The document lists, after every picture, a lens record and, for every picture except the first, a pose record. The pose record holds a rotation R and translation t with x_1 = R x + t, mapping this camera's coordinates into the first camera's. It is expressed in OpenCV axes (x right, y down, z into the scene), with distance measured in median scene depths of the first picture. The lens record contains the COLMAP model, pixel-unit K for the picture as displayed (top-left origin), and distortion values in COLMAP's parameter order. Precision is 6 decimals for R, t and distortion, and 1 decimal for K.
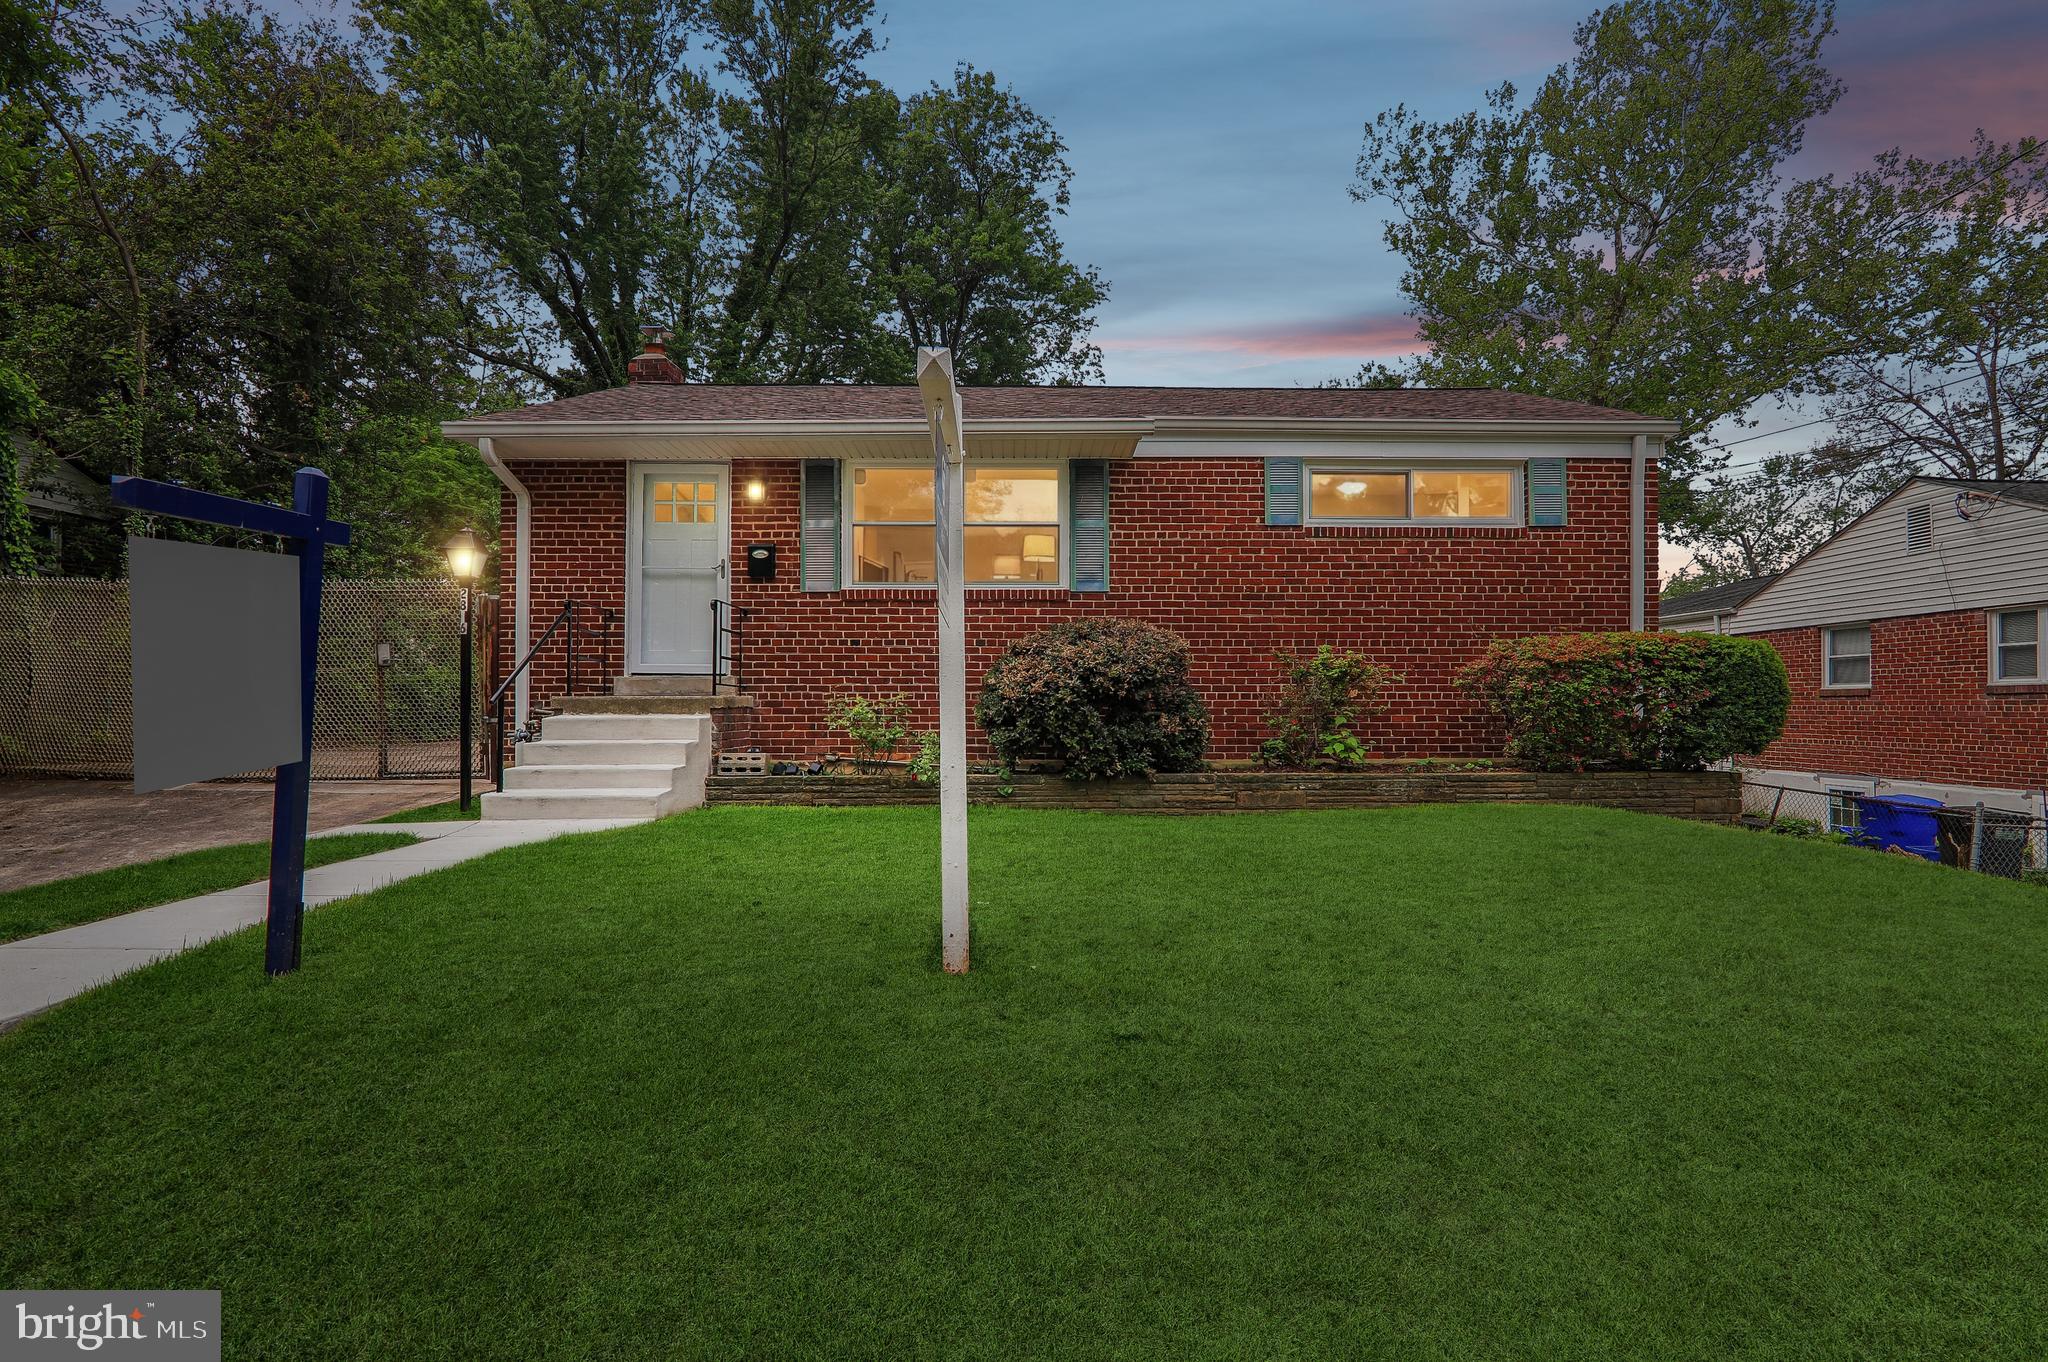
lens RADIAL K [[1094.3, 0, 1024.0], [0, 1094.3, 681.0], [0, 0, 1]] dist [-0.034989, 0.000188]
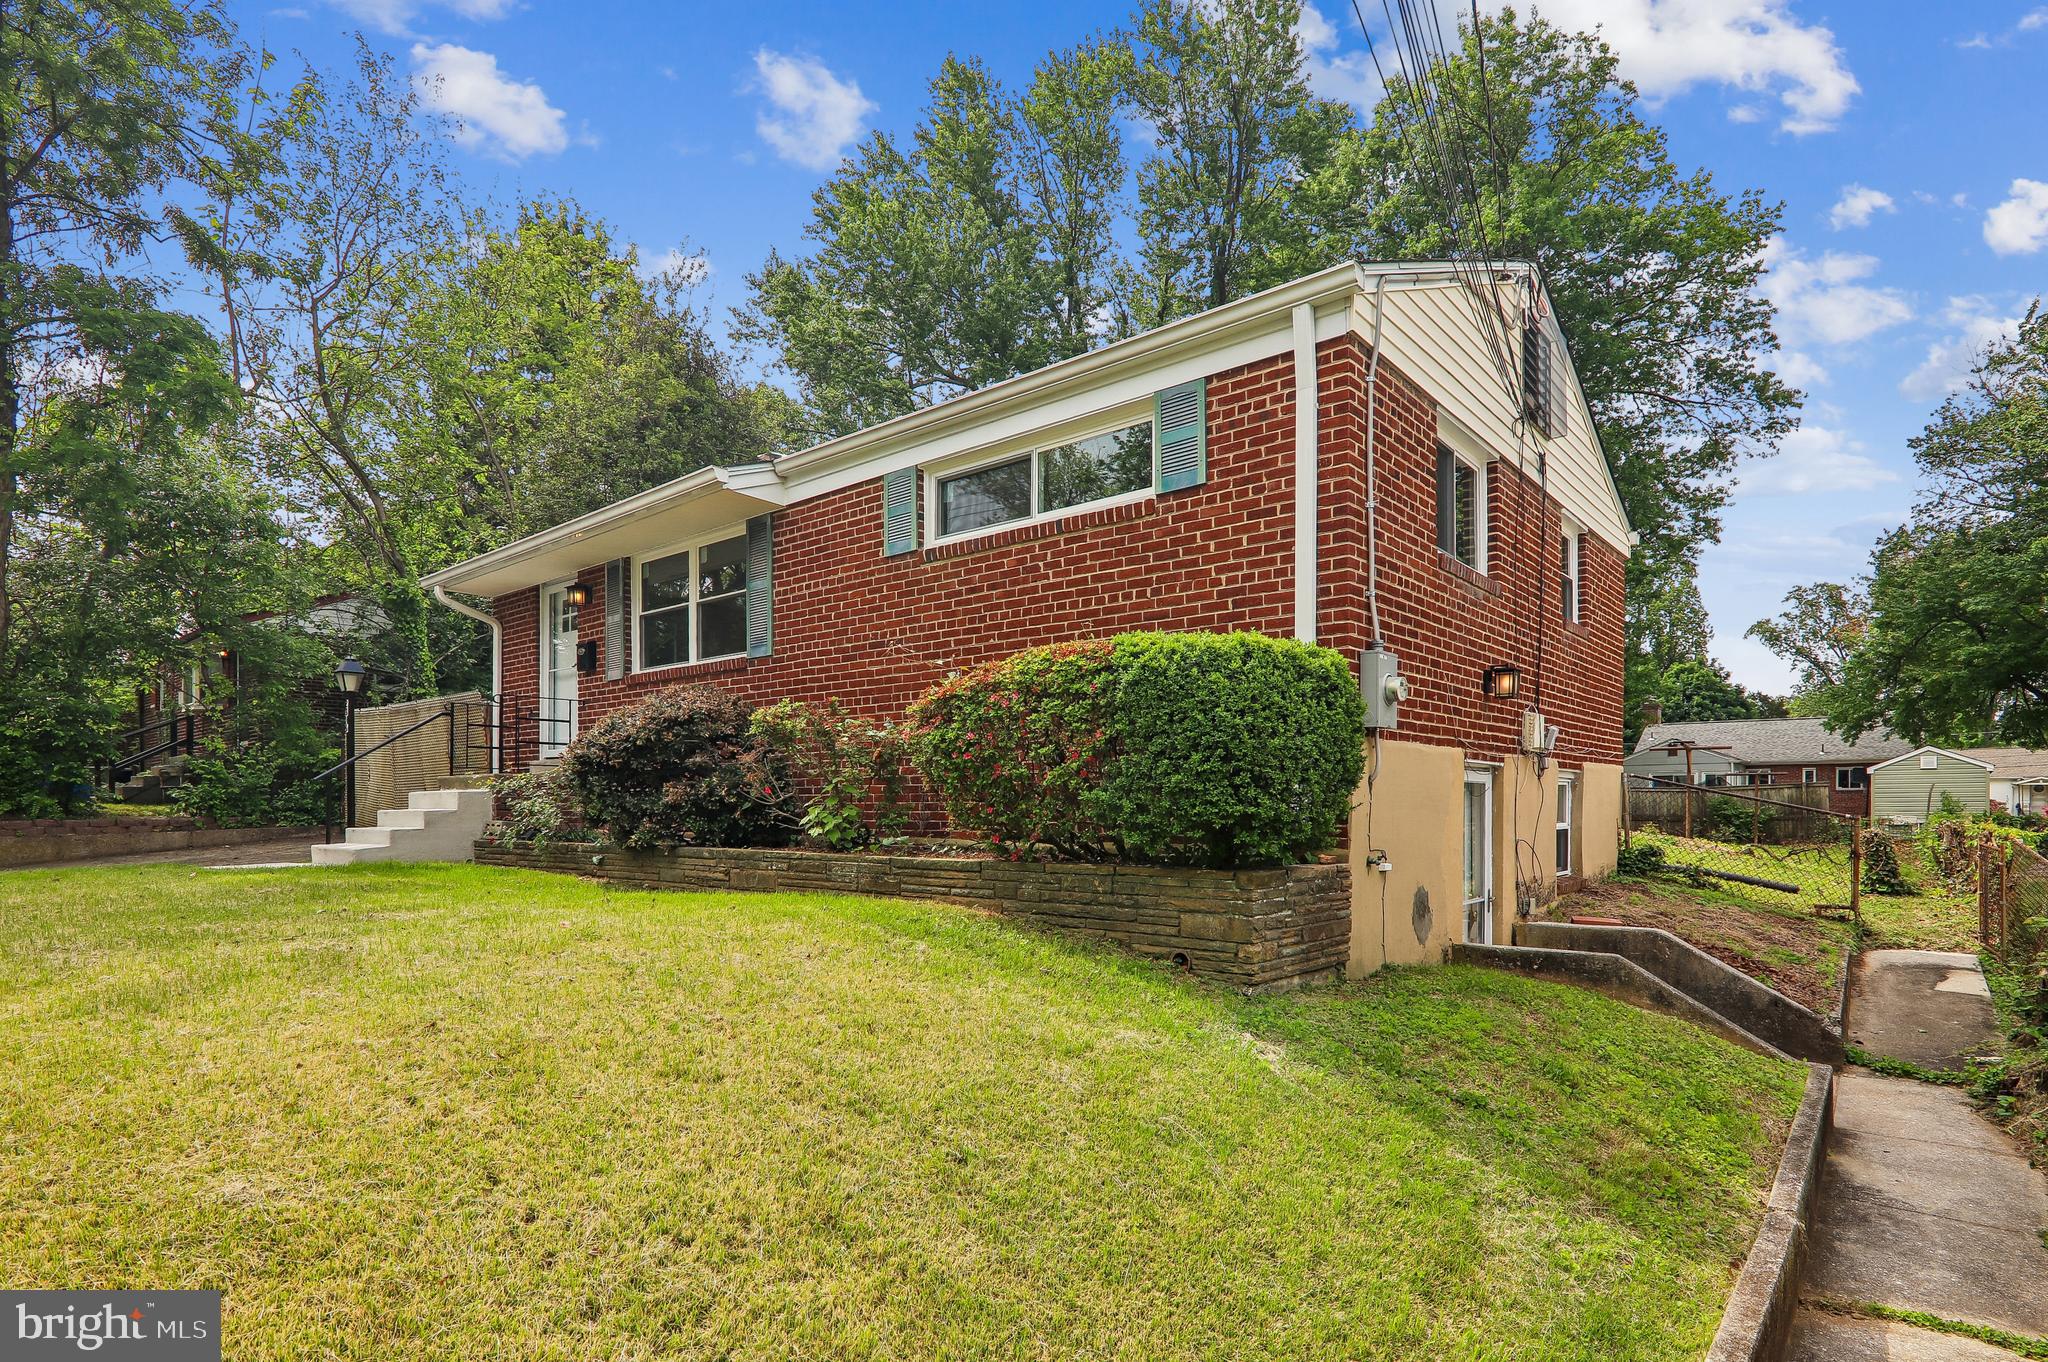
lens RADIAL K [[1121.3, 0, 1023.3], [0, 1121.3, 817.8], [0, 0, 1]] dist [-0.036104, -0.000259]
pose [[0.727288, 0.005744, -0.686309, 0.879501], [0.022914, 0.999204, 0.032645, 0.030969], [0.685950, -0.039469, 0.726577, 0.437399]]
